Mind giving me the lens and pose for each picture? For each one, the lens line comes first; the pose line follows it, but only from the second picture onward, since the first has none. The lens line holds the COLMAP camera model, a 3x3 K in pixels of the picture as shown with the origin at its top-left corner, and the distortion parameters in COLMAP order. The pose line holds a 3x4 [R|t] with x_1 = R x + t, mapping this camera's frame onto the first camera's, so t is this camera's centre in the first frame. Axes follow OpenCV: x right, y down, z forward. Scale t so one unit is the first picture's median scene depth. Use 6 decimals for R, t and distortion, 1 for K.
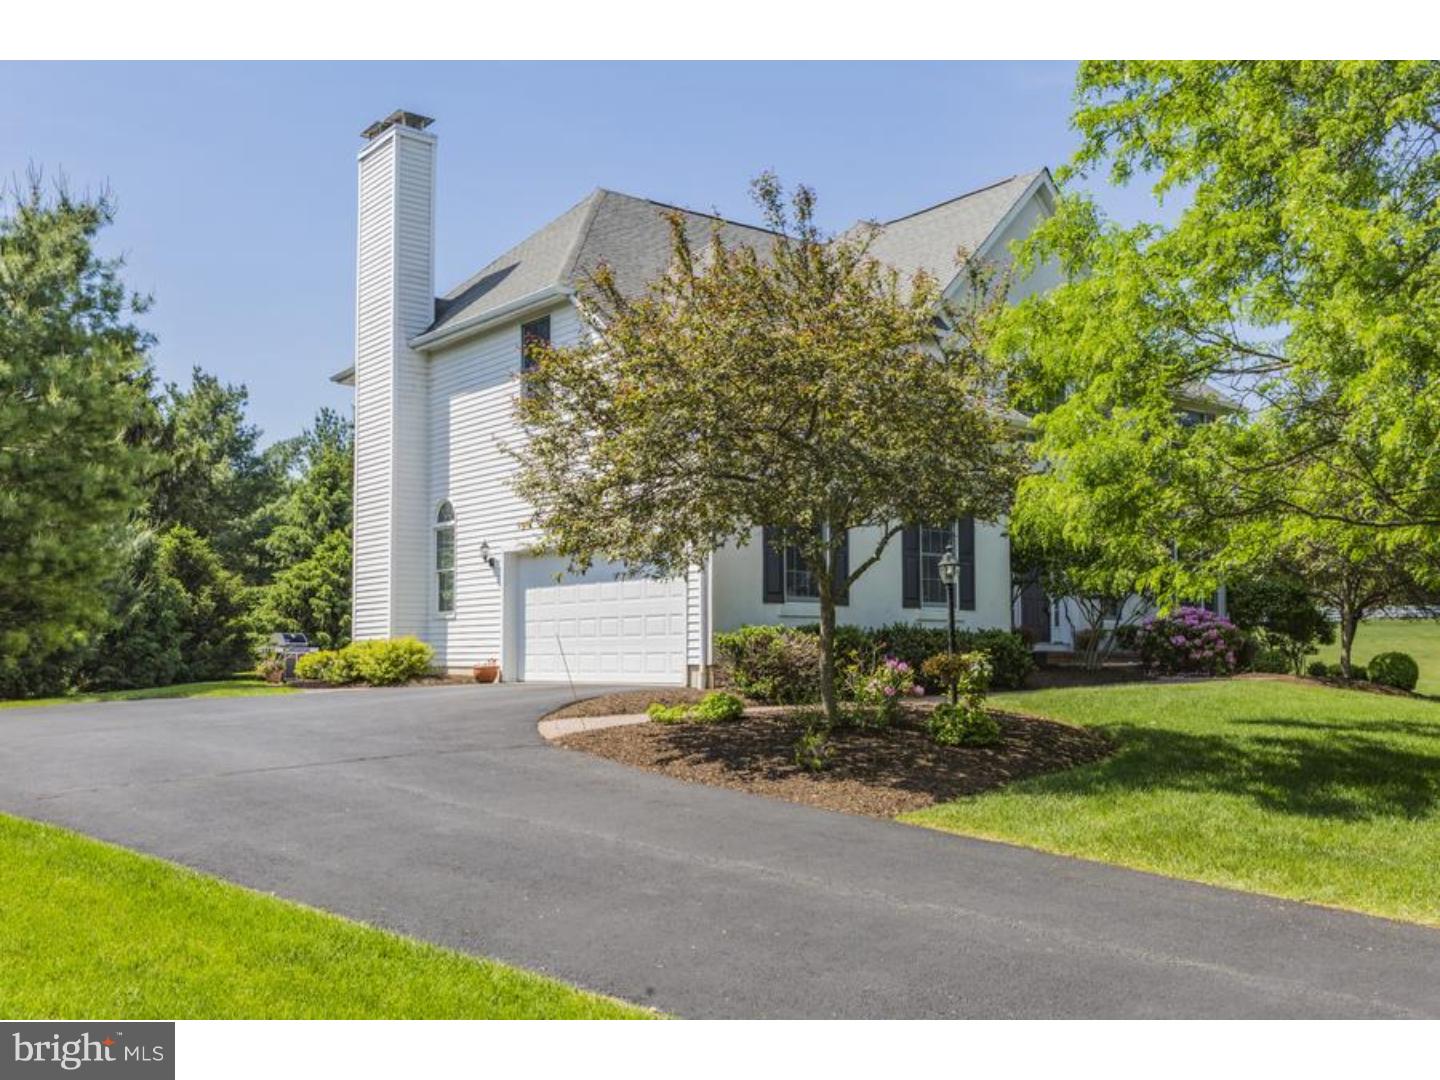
lens RADIAL K [[1299.3, 0, 718.6], [0, 1299.3, 543.5], [0, 0, 1]] dist [-0.011380, -0.002553]
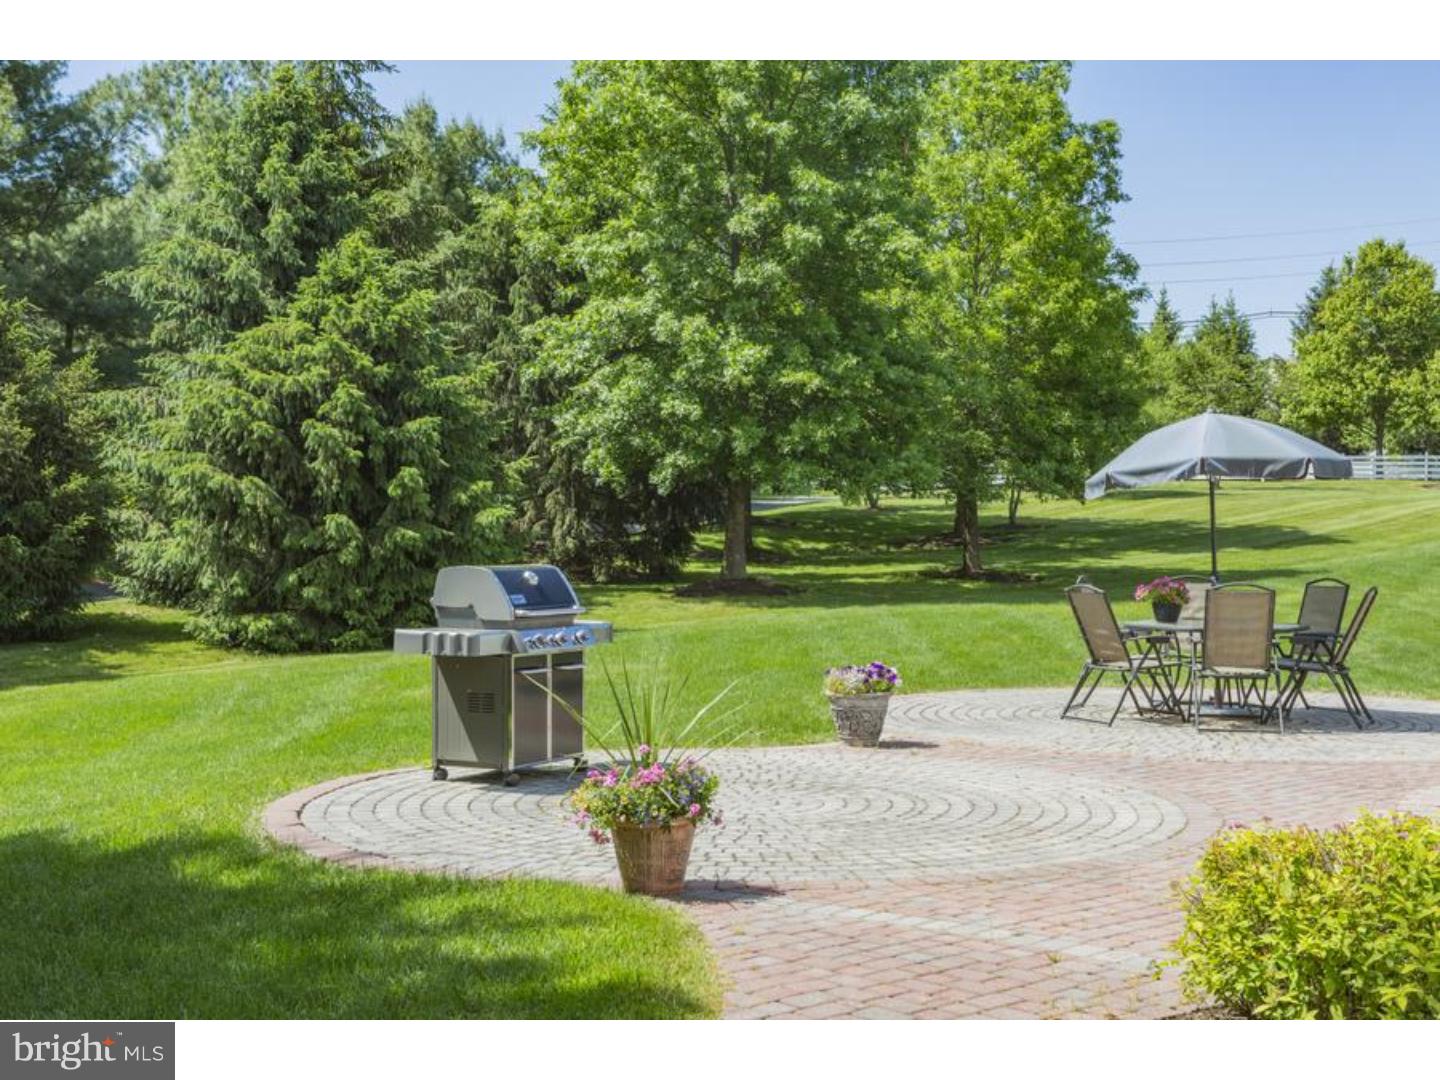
lens RADIAL K [[1943.9, 0, 720.7], [0, 1943.9, 535.9], [0, 0, 1]] dist [-0.009635, 0.000000]
pose [[0.999571, 0.010638, 0.027273, -0.205391], [-0.013214, 0.995287, 0.096067, 0.019940], [-0.026123, -0.096386, 0.995001, 0.439576]]
